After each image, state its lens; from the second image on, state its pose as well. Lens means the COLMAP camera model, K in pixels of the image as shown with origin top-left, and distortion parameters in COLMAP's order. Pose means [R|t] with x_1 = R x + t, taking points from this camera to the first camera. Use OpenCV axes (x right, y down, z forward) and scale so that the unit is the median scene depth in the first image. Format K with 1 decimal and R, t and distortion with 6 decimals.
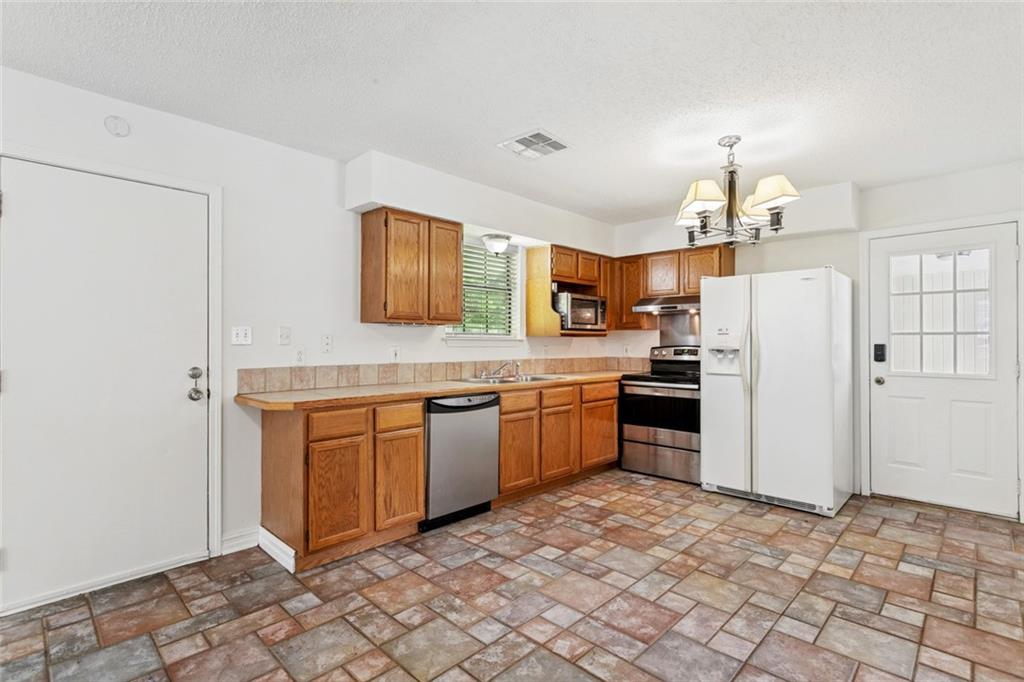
lens RADIAL K [[489.2, 0, 506.8], [0, 489.2, 338.1], [0, 0, 1]] dist [-0.000678, 0.002016]
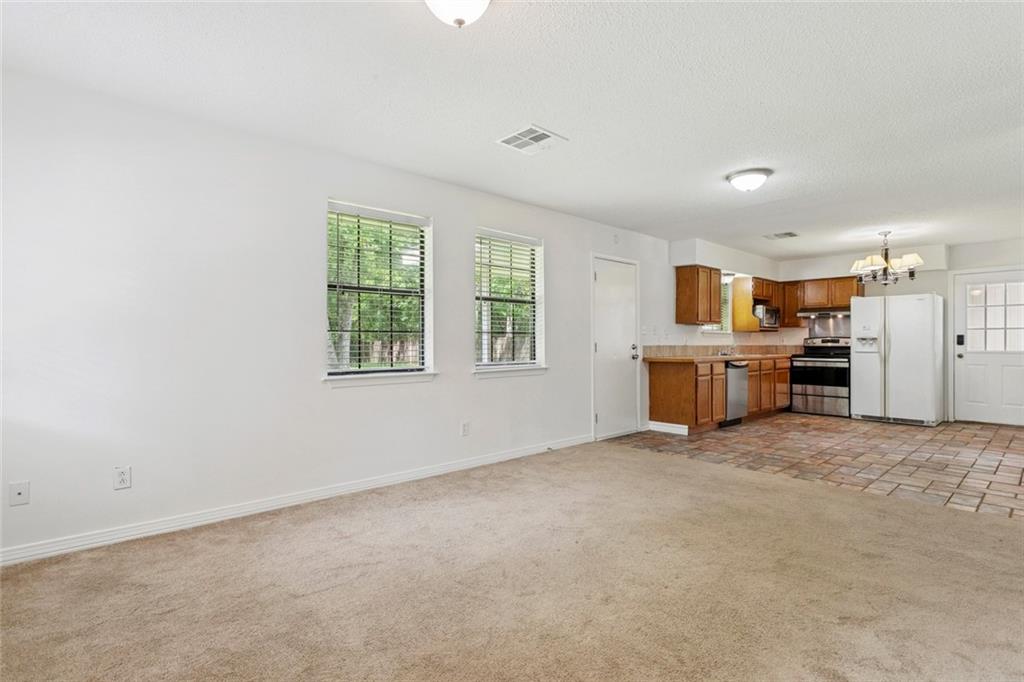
lens RADIAL K [[489.2, 0, 508.3], [0, 489.2, 341.7], [0, 0, 1]] dist [-0.000678, 0.002016]
pose [[0.997579, -0.000276, -0.069549, -0.719473], [0.000933, 0.999955, 0.009412, 0.017822], [0.069543, -0.009454, 0.997534, -0.848190]]
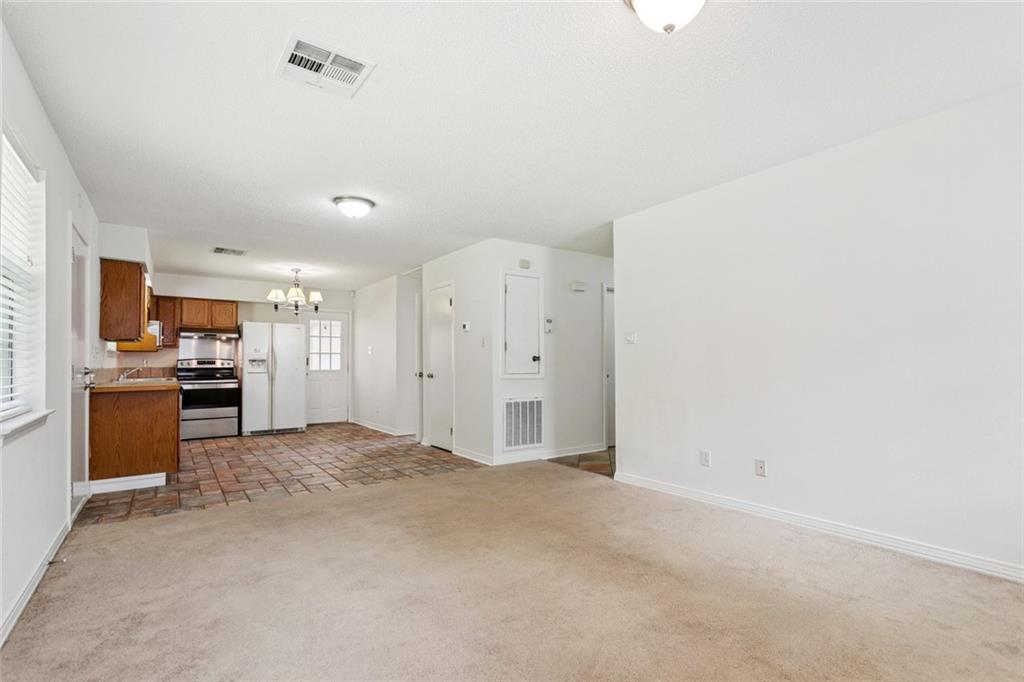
lens RADIAL K [[489.2, 0, 505.7], [0, 489.2, 347.2], [0, 0, 1]] dist [-0.000678, 0.002016]
pose [[0.195909, 0.029285, 0.980185, -1.247300], [-0.005526, 0.999571, -0.028760, 0.023539], [-0.980607, 0.000218, 0.195986, -0.340886]]
